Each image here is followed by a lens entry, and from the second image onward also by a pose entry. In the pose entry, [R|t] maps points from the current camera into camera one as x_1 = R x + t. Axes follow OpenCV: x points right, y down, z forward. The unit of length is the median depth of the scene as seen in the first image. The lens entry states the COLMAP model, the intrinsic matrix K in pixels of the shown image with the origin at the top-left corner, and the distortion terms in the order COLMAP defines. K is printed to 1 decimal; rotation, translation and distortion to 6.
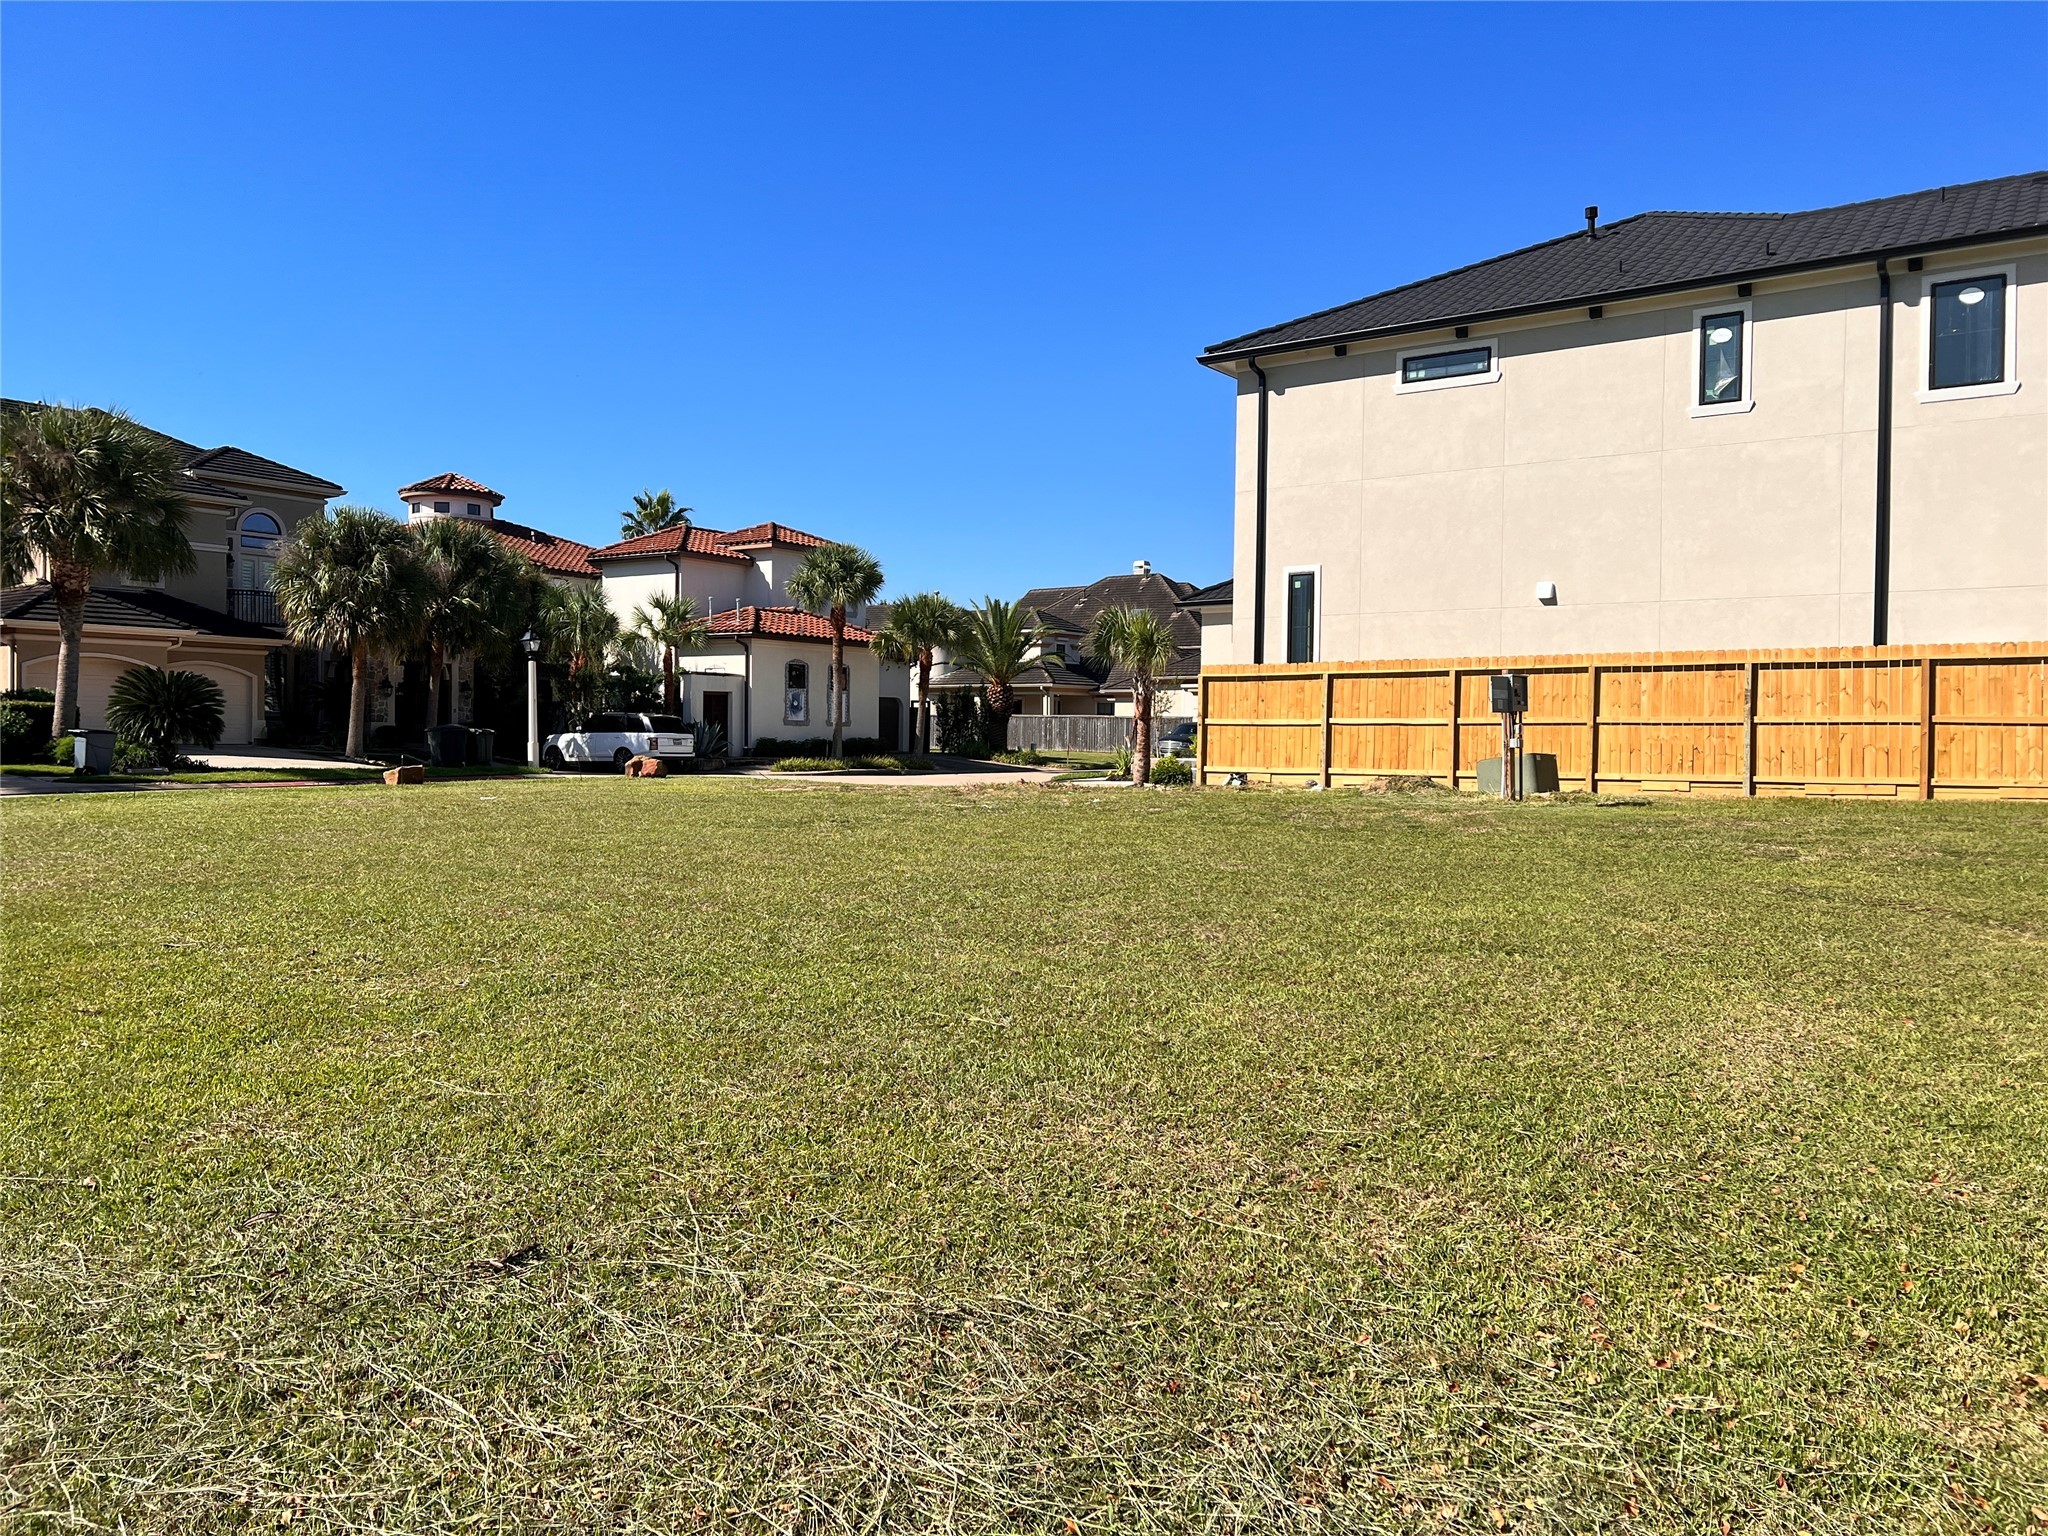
lens RADIAL K [[1535.5, 0, 1016.4], [0, 1535.5, 759.8], [0, 0, 1]] dist [0.062628, -0.064841]
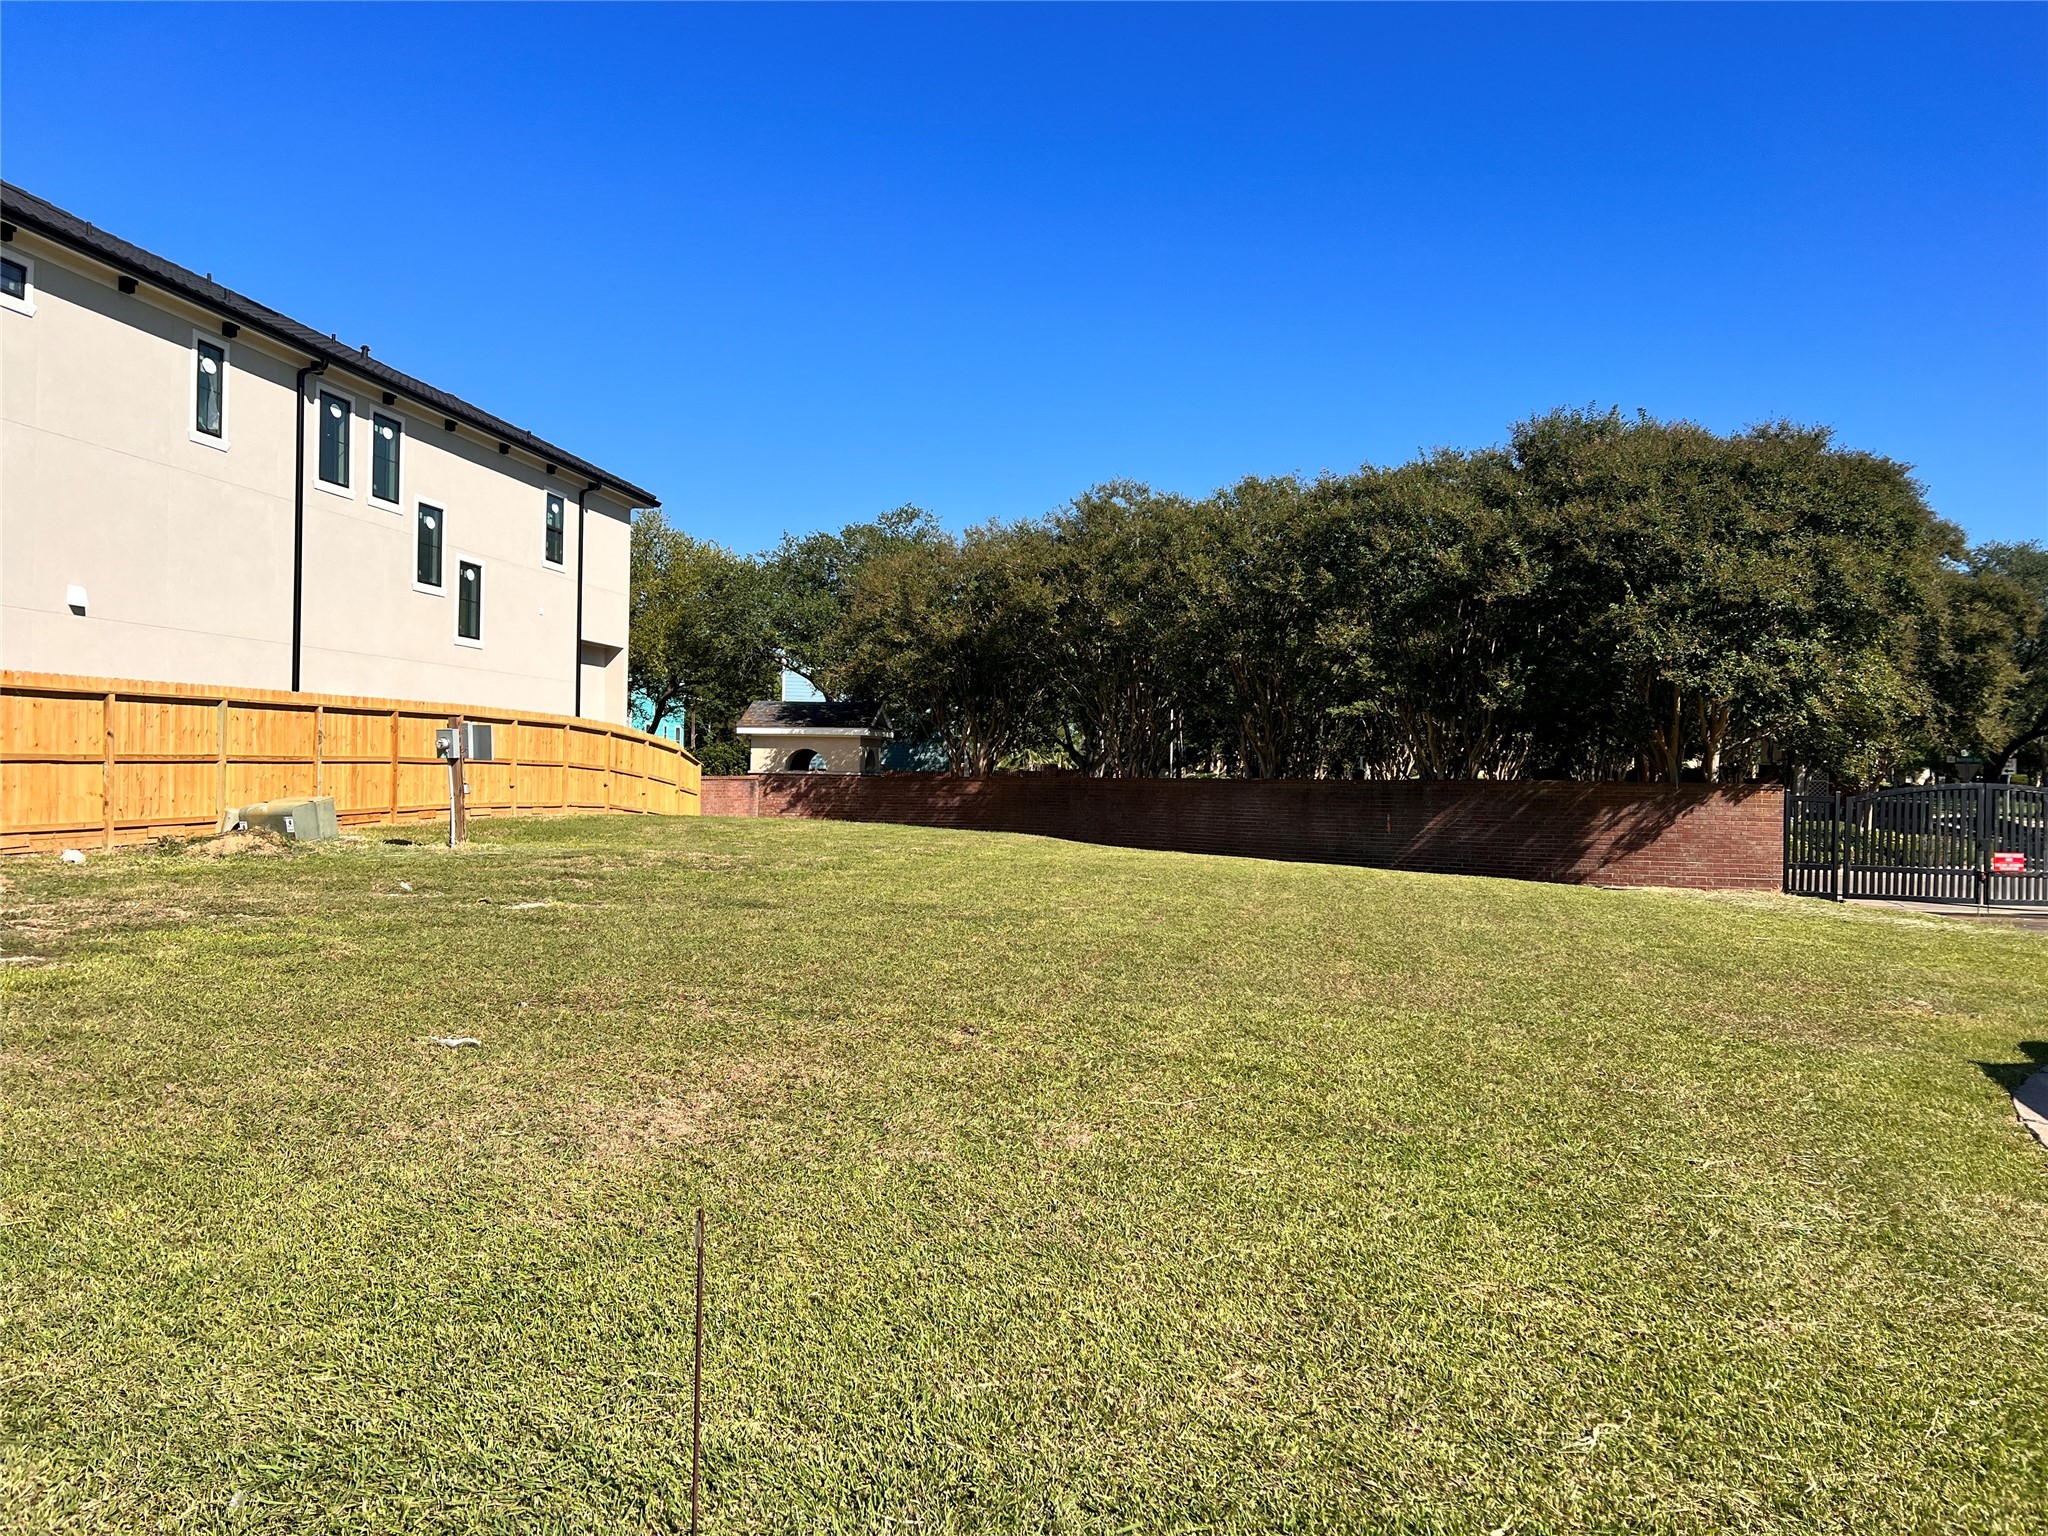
lens RADIAL K [[1535.5, 0, 1011.9], [0, 1535.5, 769.4], [0, 0, 1]] dist [0.062628, -0.064841]
pose [[-0.451808, -0.024227, 0.891786, -0.545756], [-0.016140, 0.999690, 0.018982, -0.035914], [-0.891969, -0.005818, -0.452059, 0.813867]]
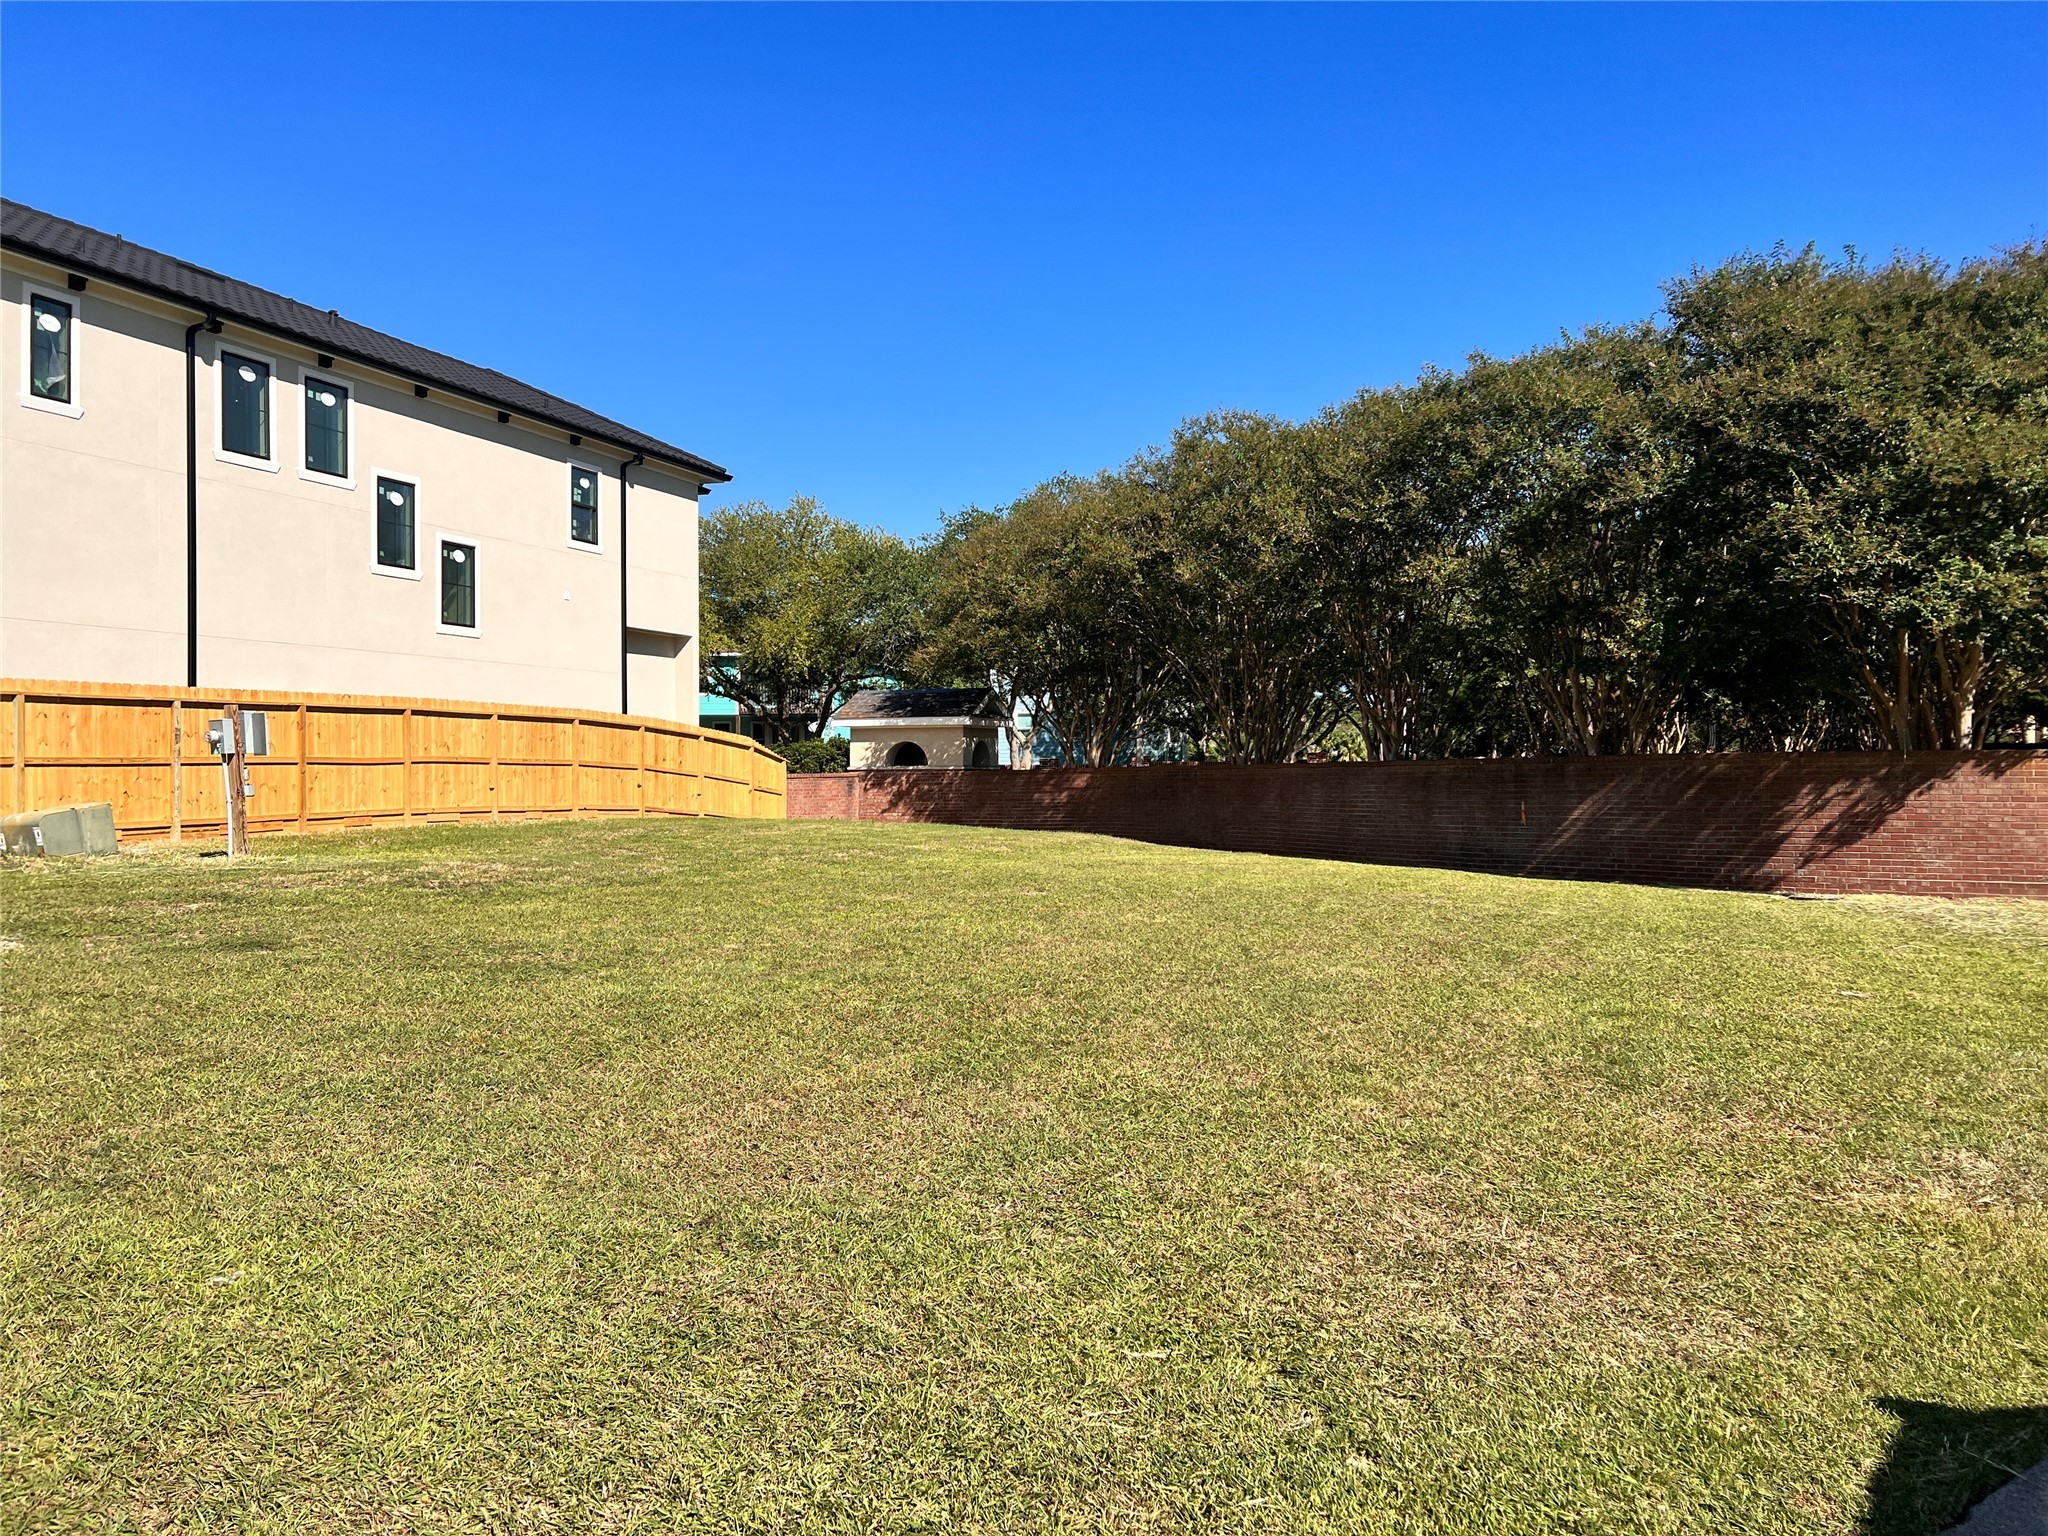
lens RADIAL K [[1535.5, 0, 1017.2], [0, 1535.5, 757.7], [0, 0, 1]] dist [0.062628, -0.064841]
pose [[-0.257683, -0.008828, 0.966189, -0.446511], [0.011059, 0.999866, 0.012086, -0.025563], [-0.966166, 0.013799, -0.257551, 0.575994]]
